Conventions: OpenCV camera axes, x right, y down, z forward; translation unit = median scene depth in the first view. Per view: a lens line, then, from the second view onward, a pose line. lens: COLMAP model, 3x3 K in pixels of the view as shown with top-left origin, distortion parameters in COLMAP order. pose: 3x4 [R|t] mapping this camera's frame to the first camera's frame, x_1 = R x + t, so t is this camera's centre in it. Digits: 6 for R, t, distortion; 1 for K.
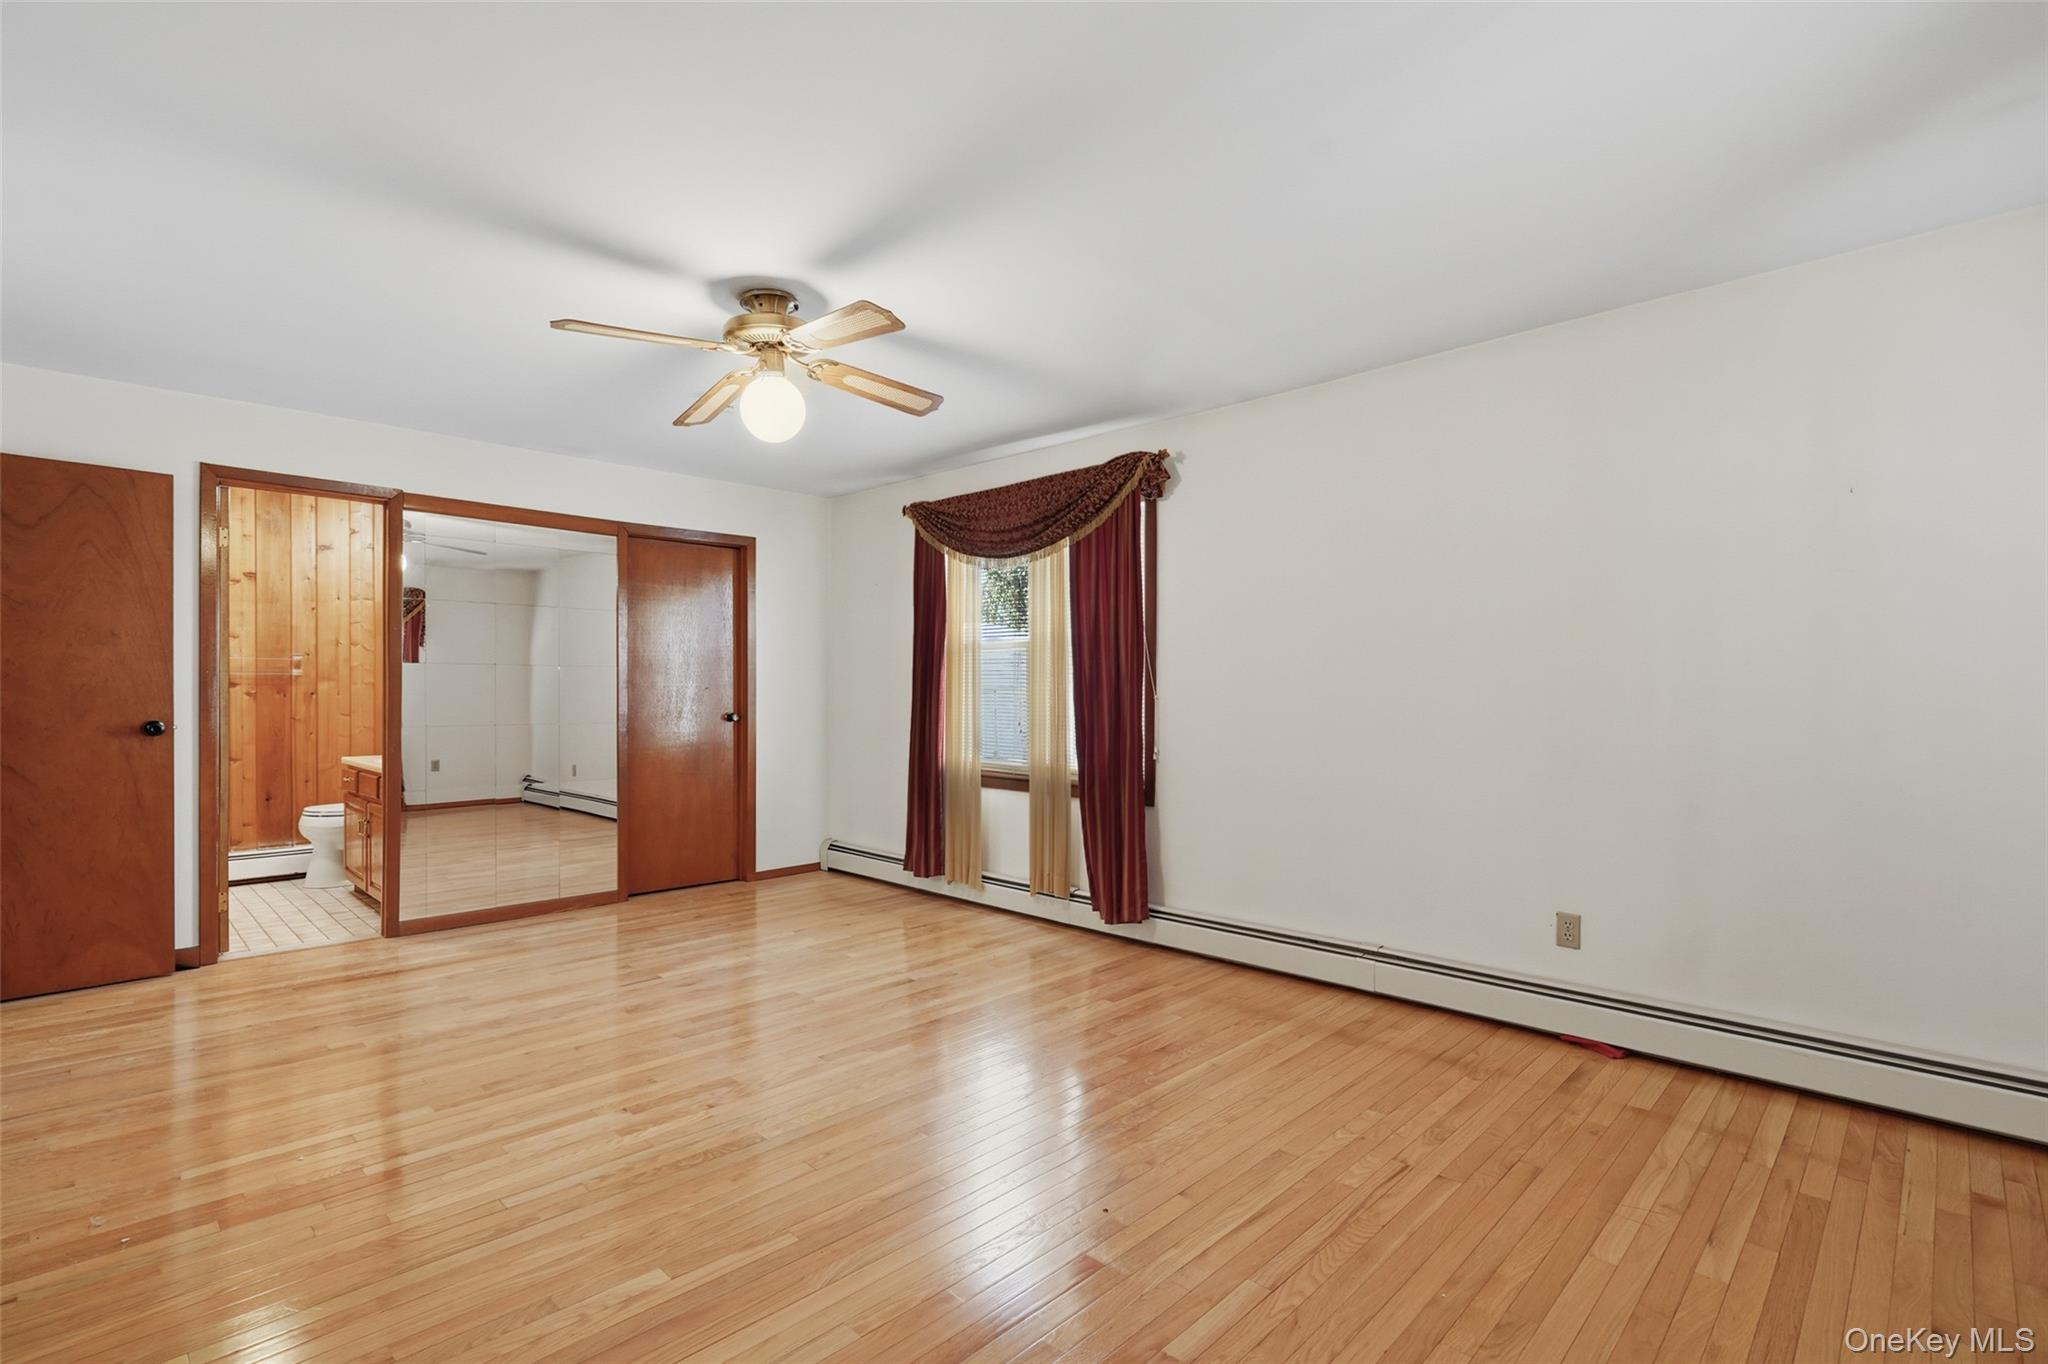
lens RADIAL K [[936.5, 0, 1028.8], [0, 936.5, 687.4], [0, 0, 1]] dist [-0.008920, -0.001780]
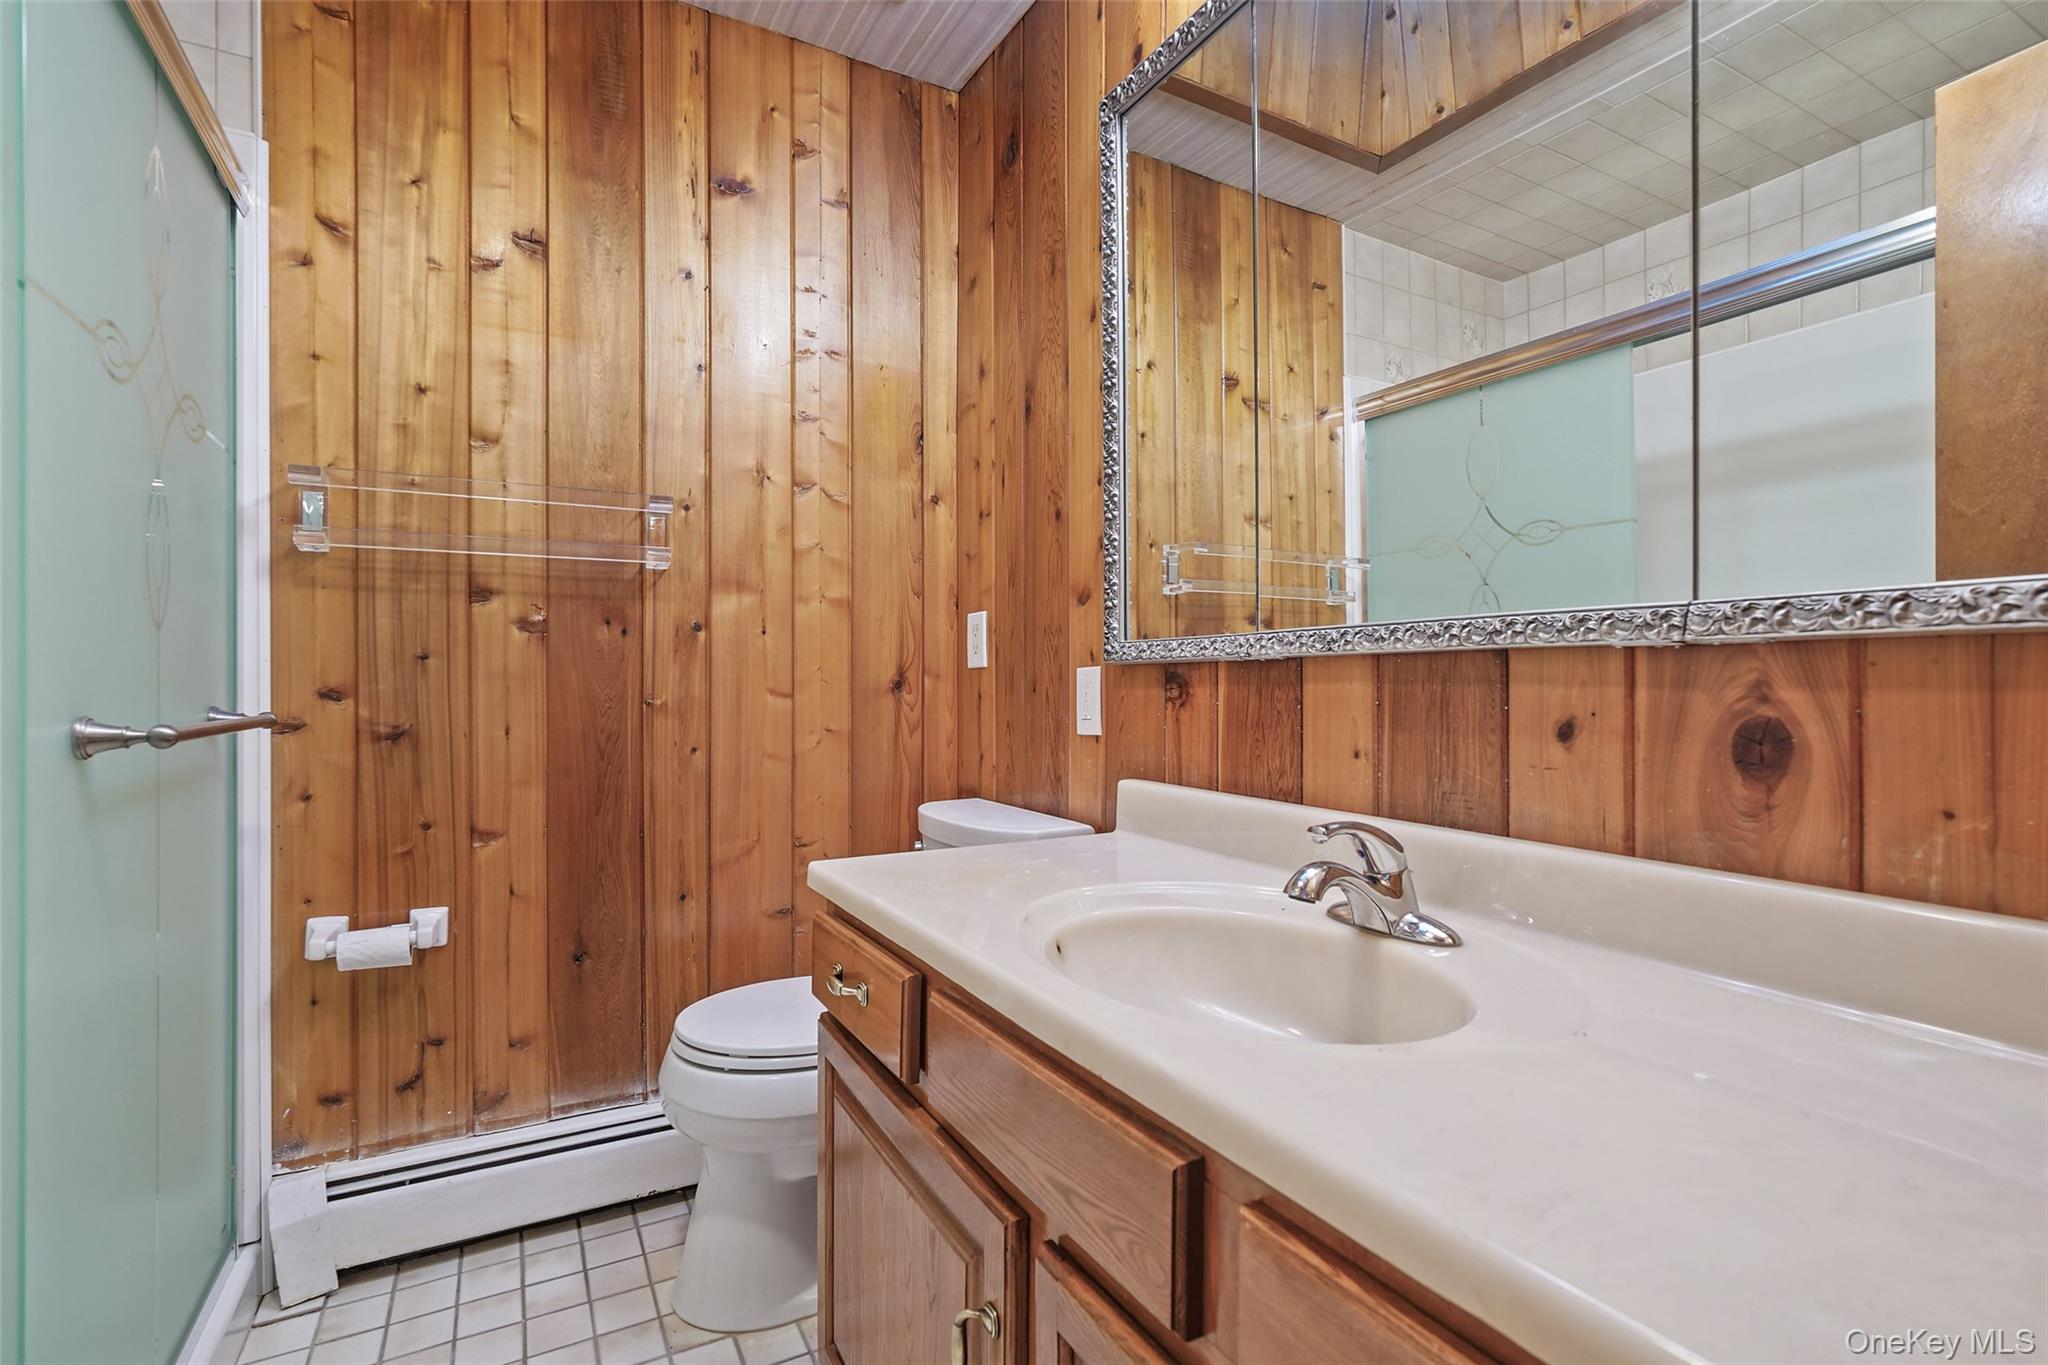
lens RADIAL K [[936.5, 0, 1020.5], [0, 936.5, 678.1], [0, 0, 1]] dist [-0.008920, -0.001780]
pose [[0.954729, 0.000506, -0.297475, -0.546834], [-0.000379, 1.000000, 0.000483, 0.023370], [0.297476, -0.000349, 0.954729, 0.698812]]
